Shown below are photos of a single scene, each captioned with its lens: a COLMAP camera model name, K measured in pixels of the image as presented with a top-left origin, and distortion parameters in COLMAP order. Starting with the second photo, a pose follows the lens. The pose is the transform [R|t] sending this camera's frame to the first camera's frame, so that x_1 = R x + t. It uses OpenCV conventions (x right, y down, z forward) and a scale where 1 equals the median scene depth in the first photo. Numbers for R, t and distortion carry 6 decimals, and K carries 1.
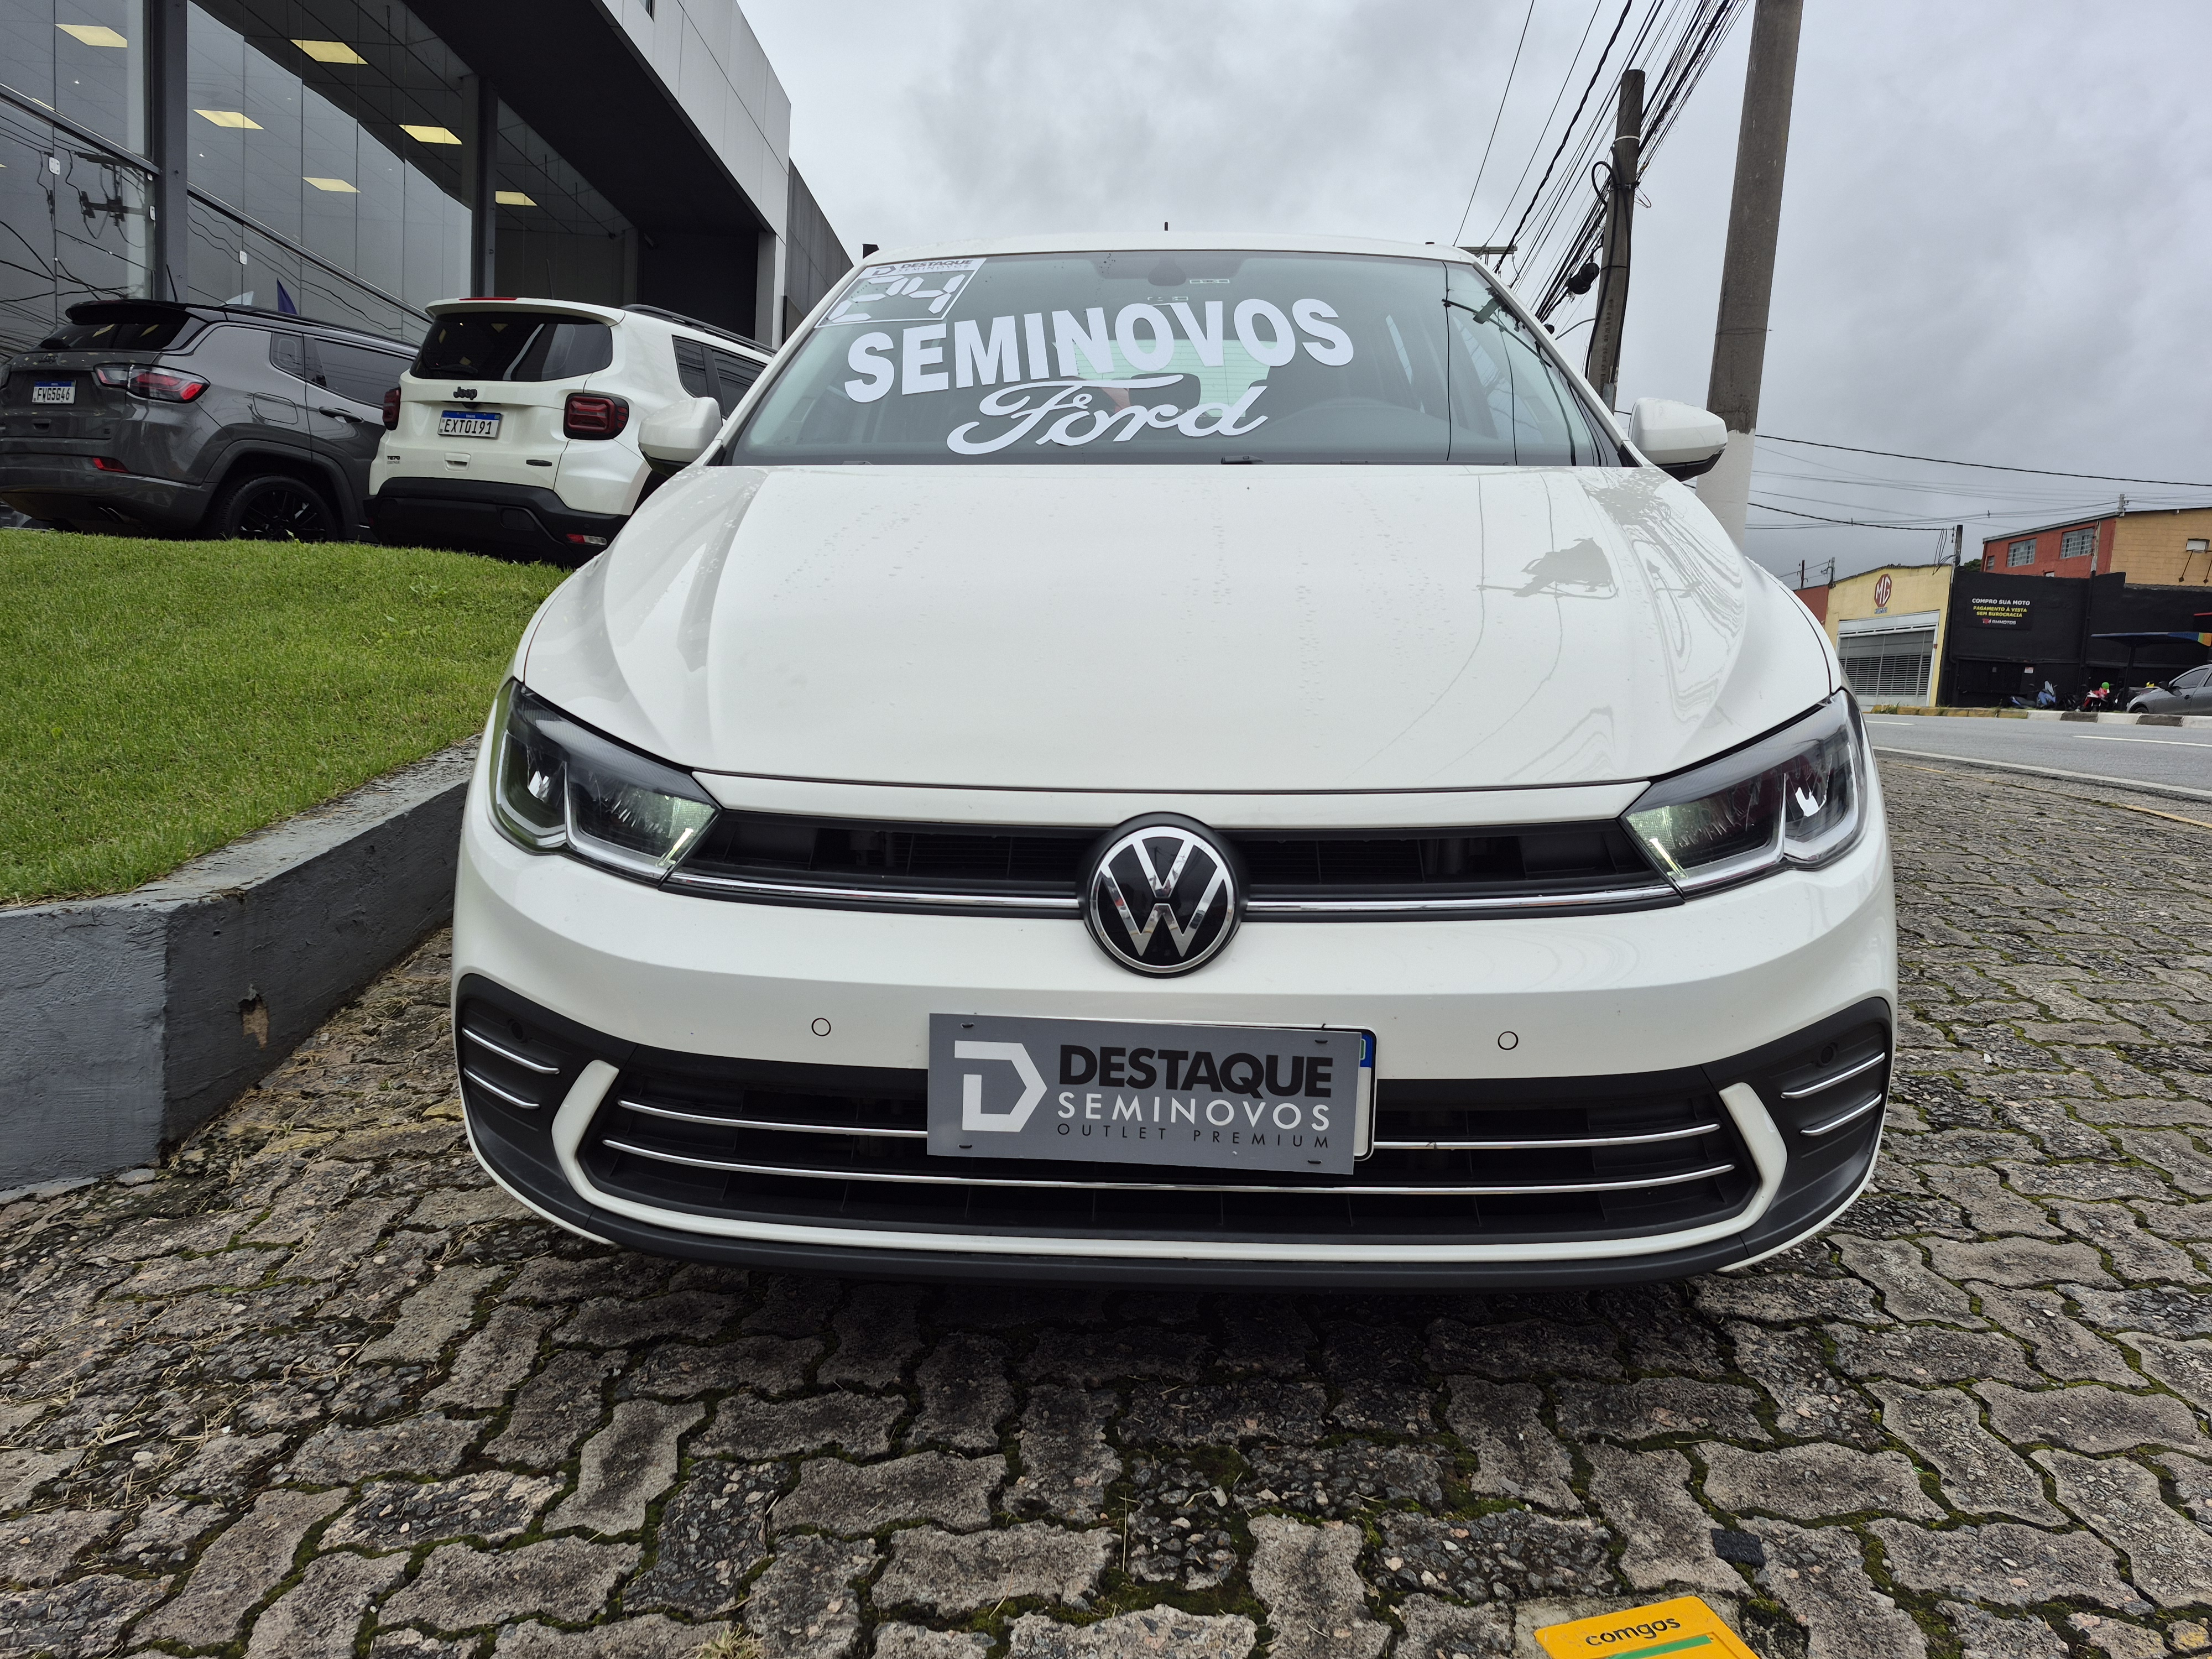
lens RADIAL K [[1492.6, 0, 1075.2], [0, 1492.6, 838.9], [0, 0, 1]] dist [0.075509, -0.081393]
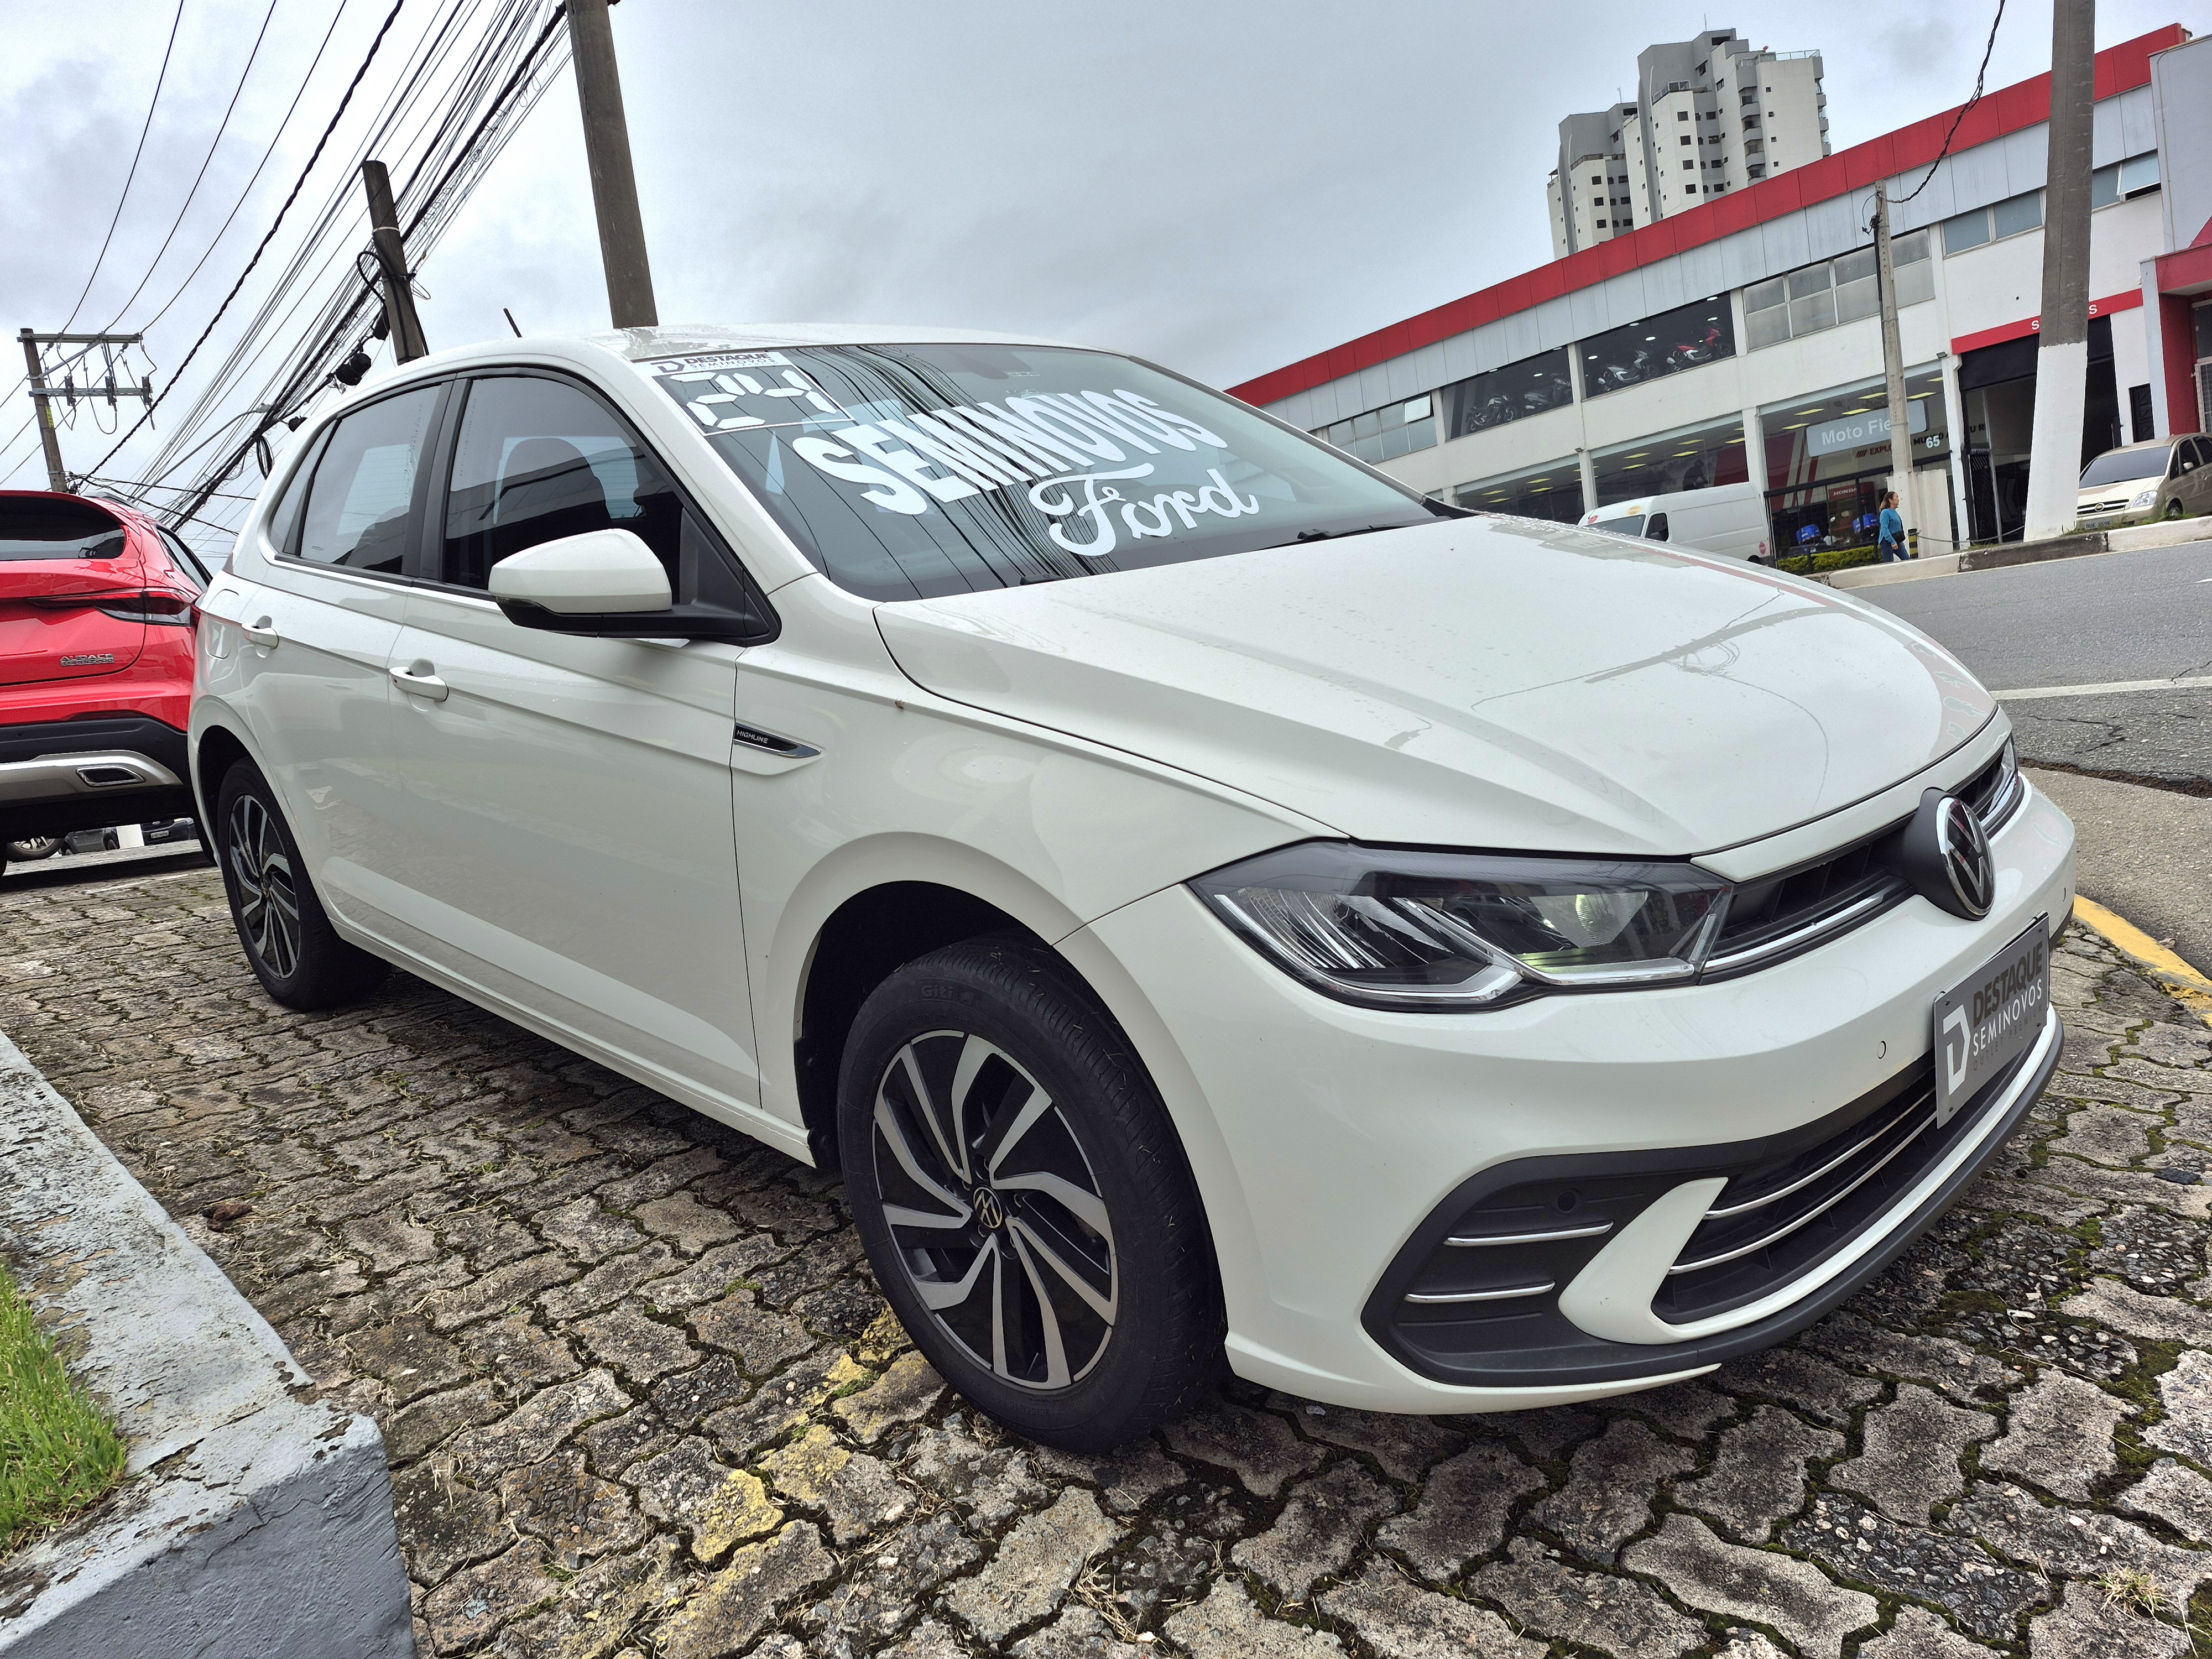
lens RADIAL K [[1518.2, 0, 1108.0], [0, 1518.2, 811.9], [0, 0, 1]] dist [0.012899, -0.004362]
pose [[0.691920, -0.219706, 0.687732, -1.181063], [0.267779, 0.962725, 0.038147, -0.211603], [-0.670478, 0.157766, 0.724962, 0.514975]]
